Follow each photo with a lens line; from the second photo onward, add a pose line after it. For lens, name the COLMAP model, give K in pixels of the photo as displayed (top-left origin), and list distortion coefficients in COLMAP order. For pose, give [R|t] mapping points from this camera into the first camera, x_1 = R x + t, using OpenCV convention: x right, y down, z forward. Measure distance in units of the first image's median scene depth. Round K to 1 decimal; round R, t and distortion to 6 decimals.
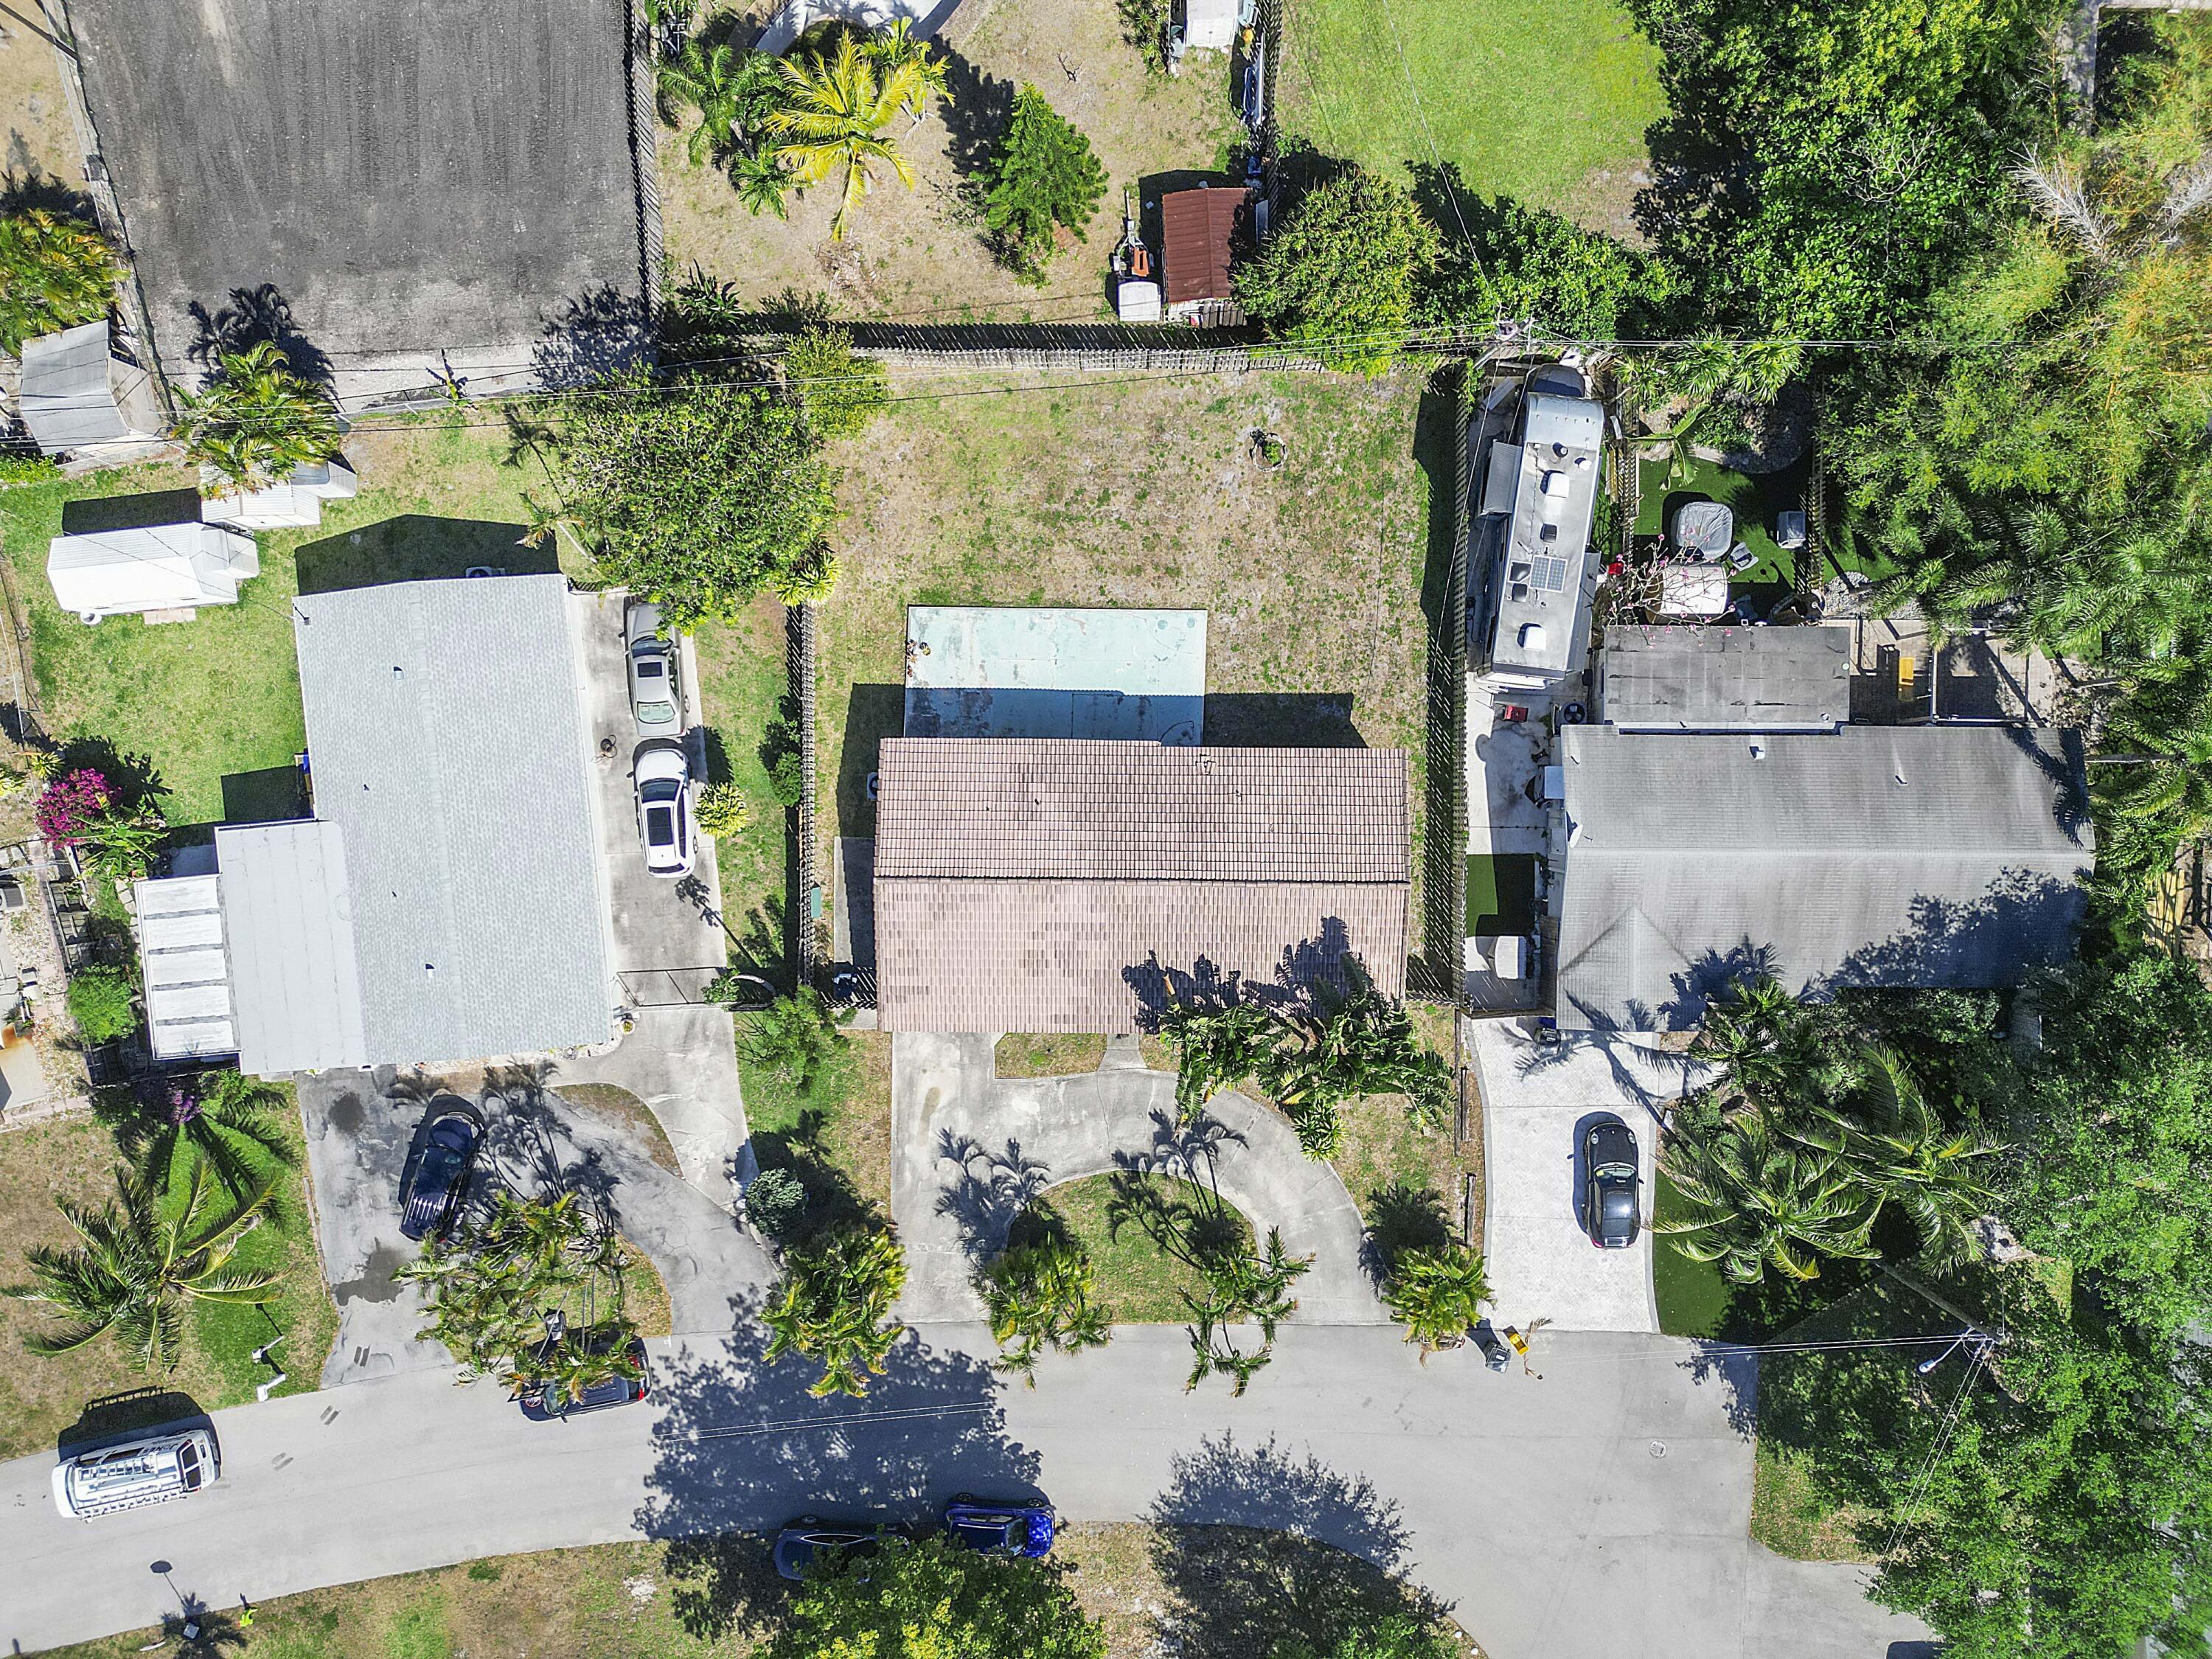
lens RADIAL K [[1559.6, 0, 1099.8], [0, 1559.6, 821.9], [0, 0, 1]] dist [0.080332, -0.084452]
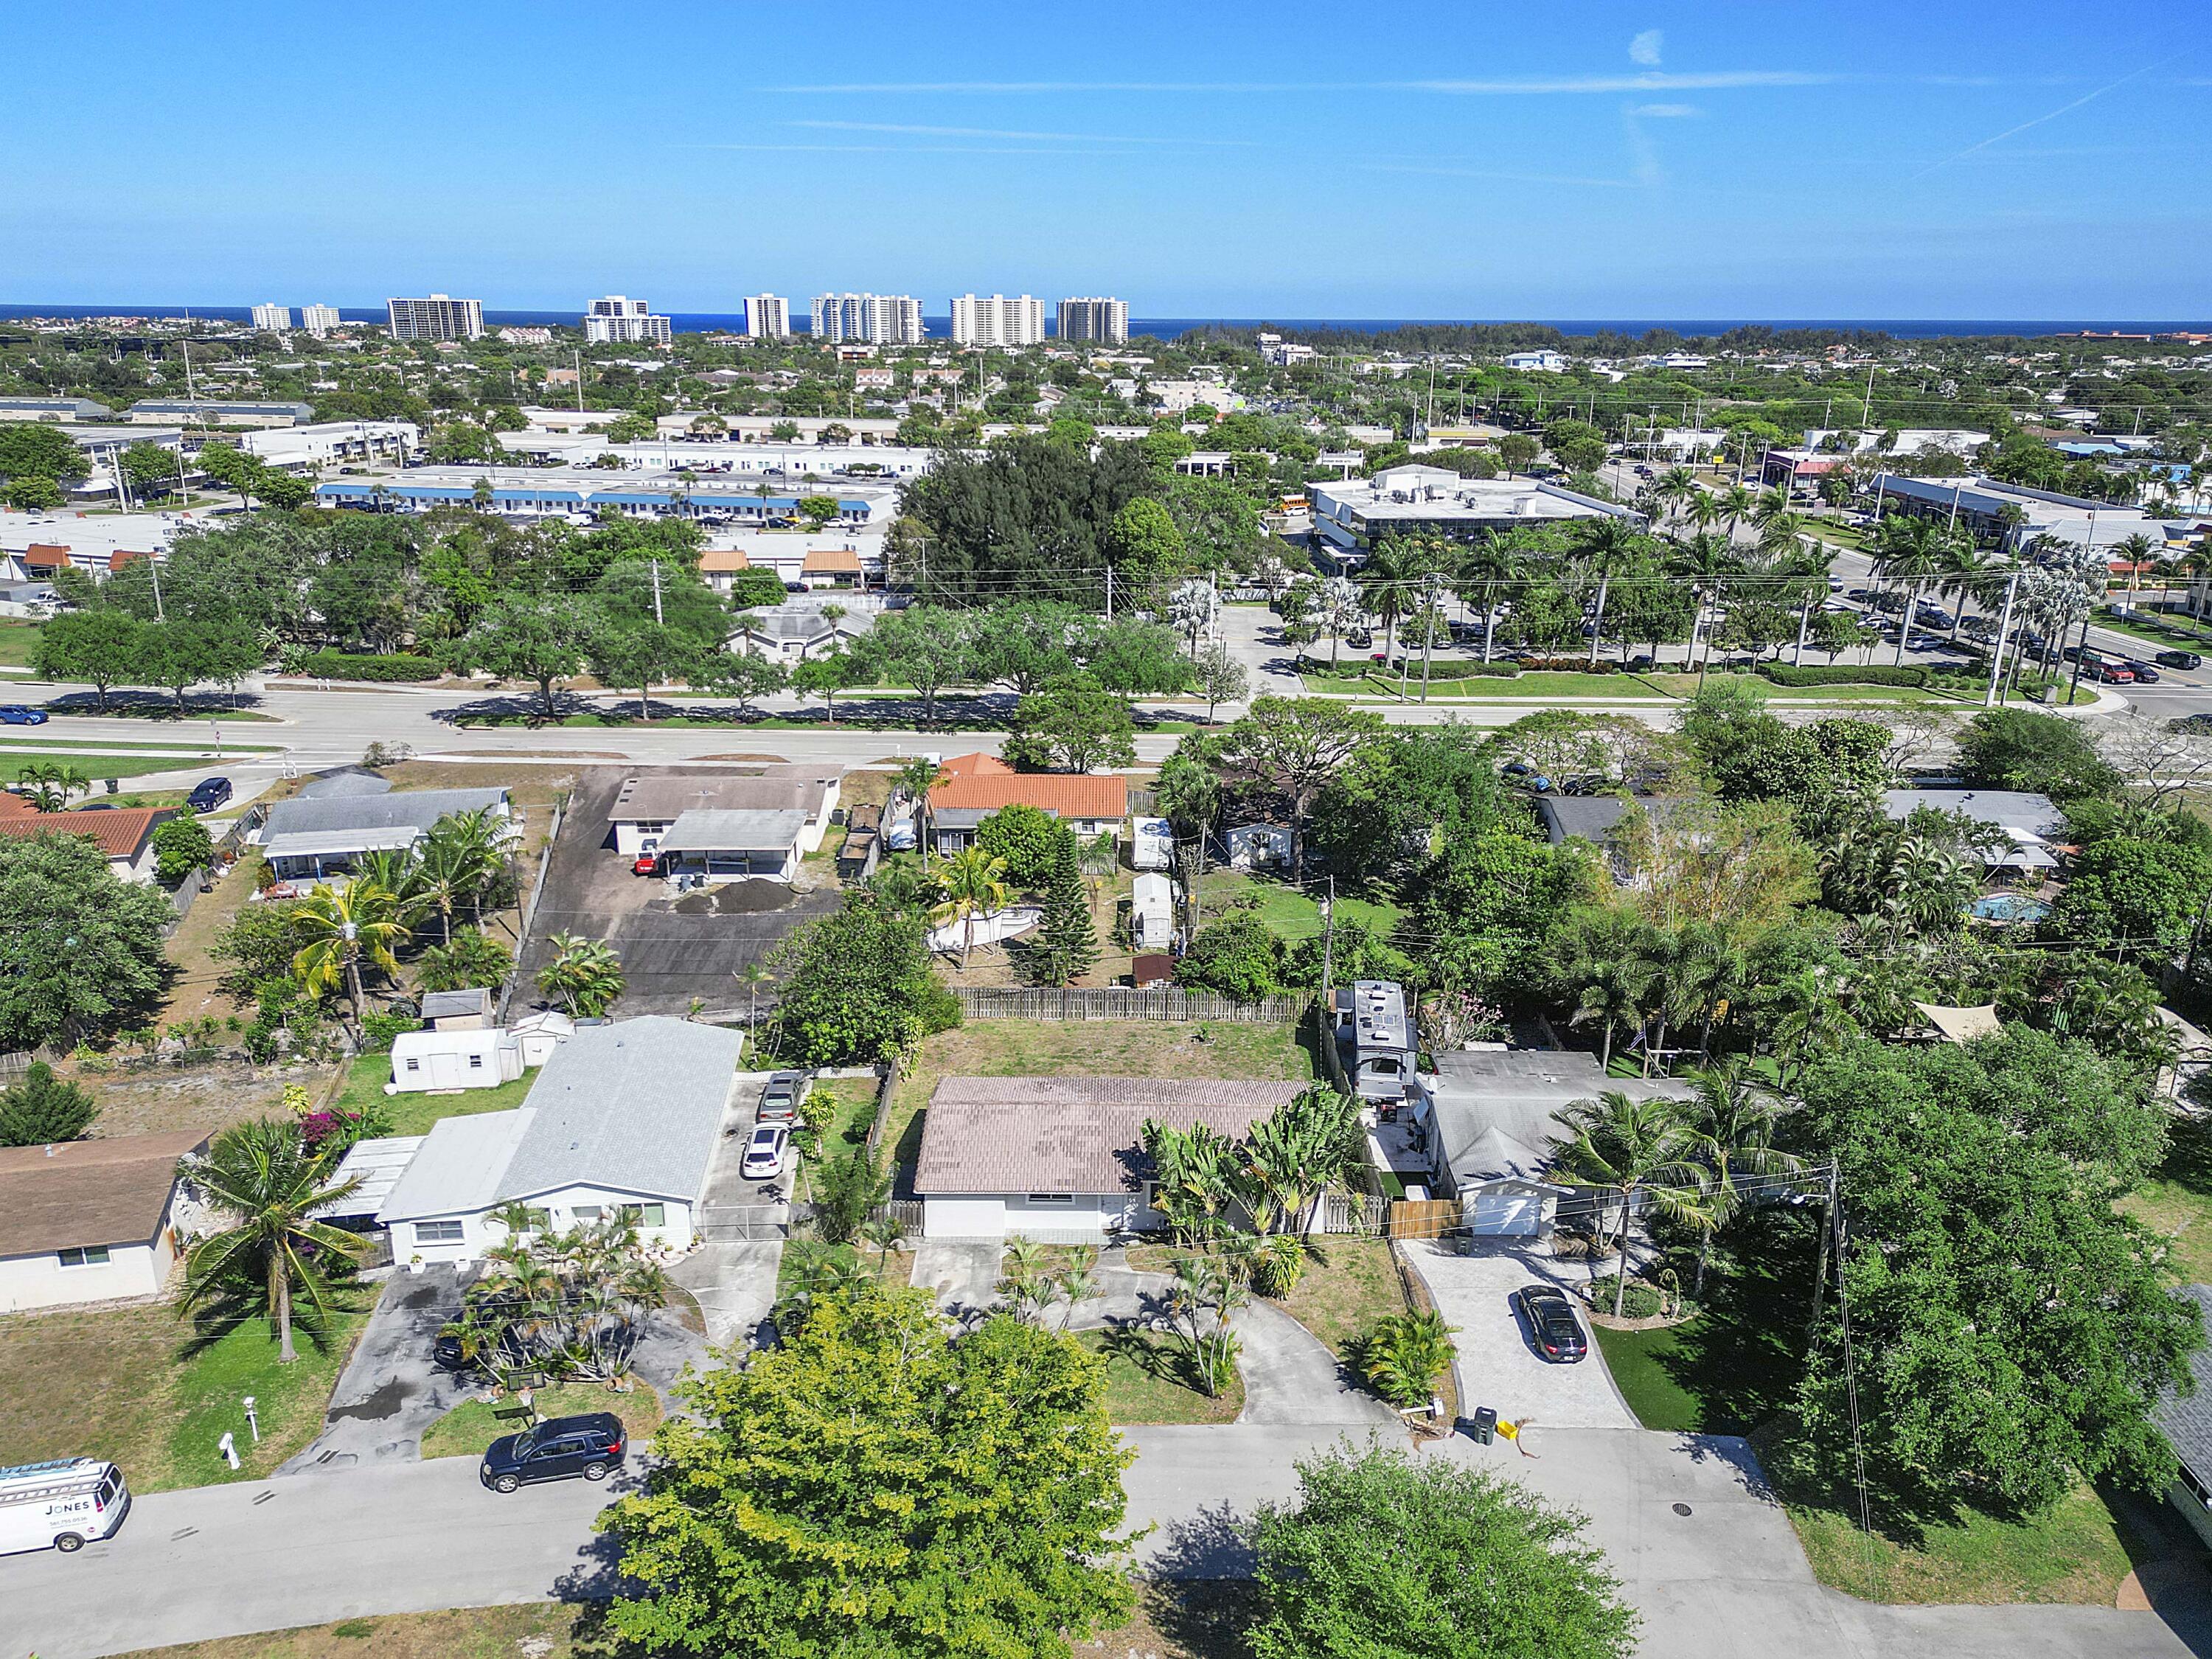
lens RADIAL K [[1559.6, 0, 1099.8], [0, 1559.6, 821.9], [0, 0, 1]] dist [0.080332, -0.084452]
pose [[0.999639, 0.026275, 0.005659, -0.009646], [-0.002076, 0.285392, -0.958409, 1.172644], [-0.026797, 0.958051, 0.285344, 0.344930]]
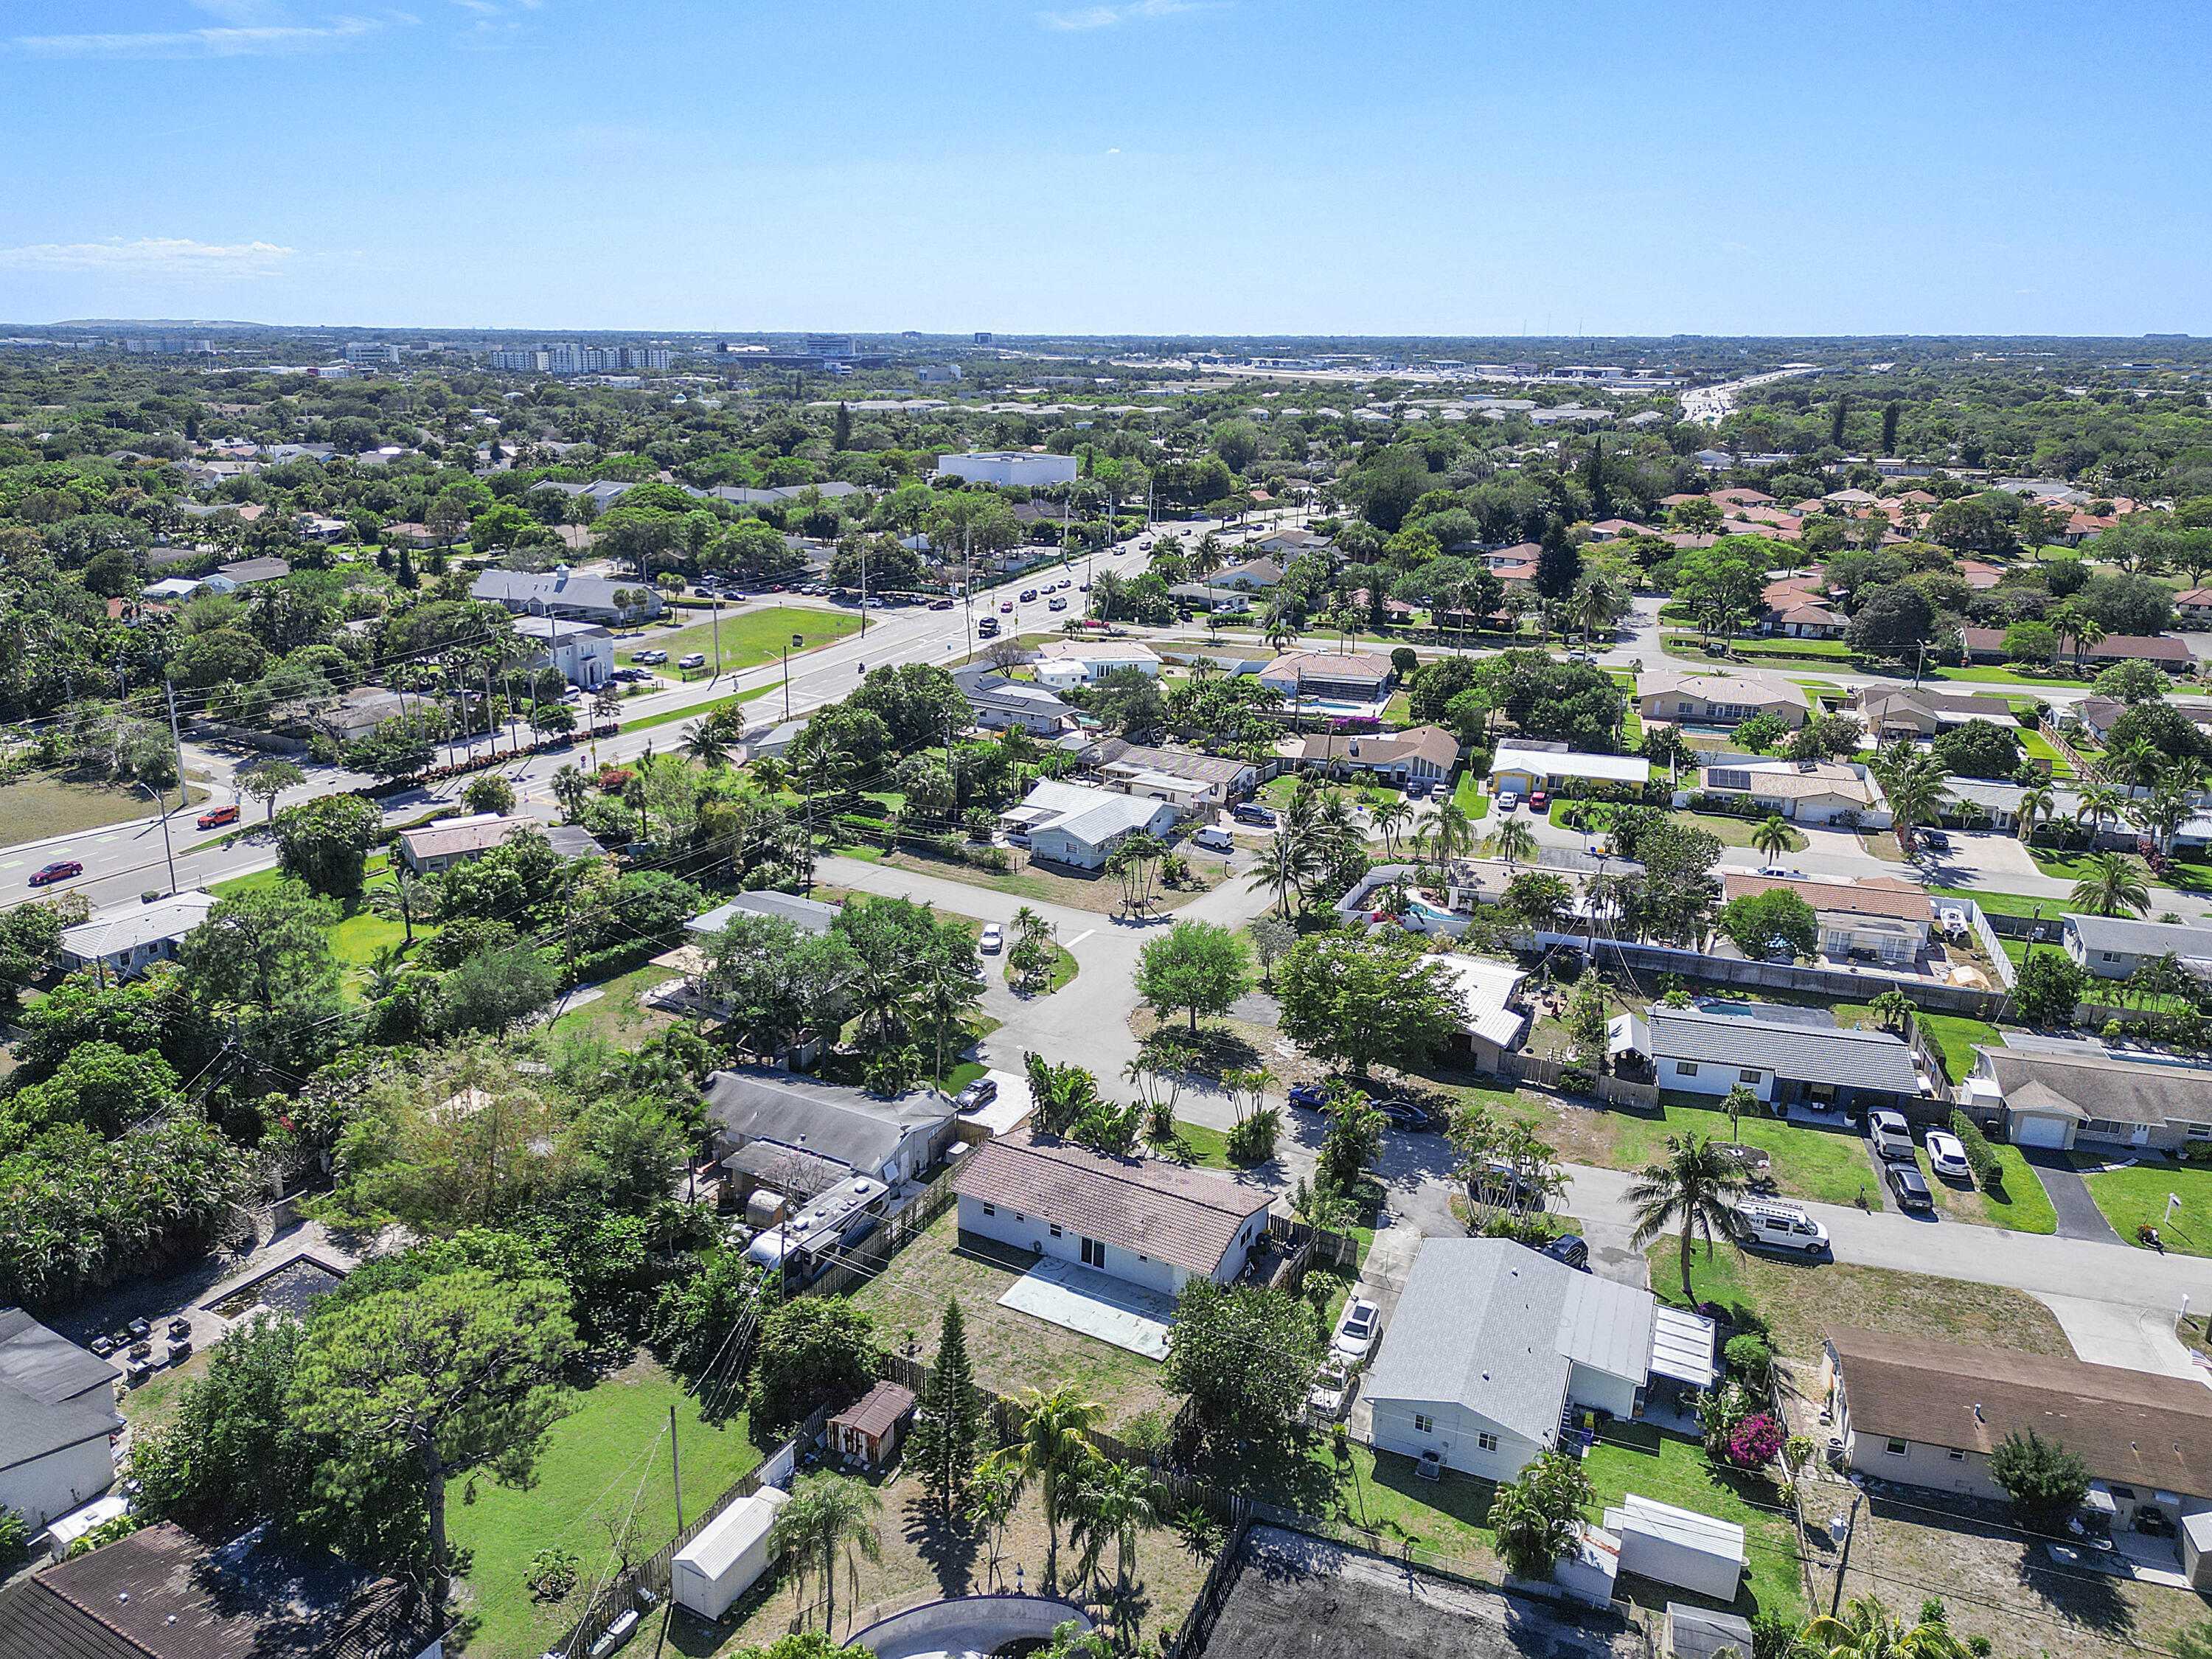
lens RADIAL K [[1557.2, 0, 1061.8], [0, 1557.2, 875.7], [0, 0, 1]] dist [0.081324, -0.083691]
pose [[-0.873740, -0.147380, 0.463528, -0.672504], [0.485919, -0.306556, 0.818478, -1.284502], [0.021470, 0.940374, 0.339465, 0.030044]]
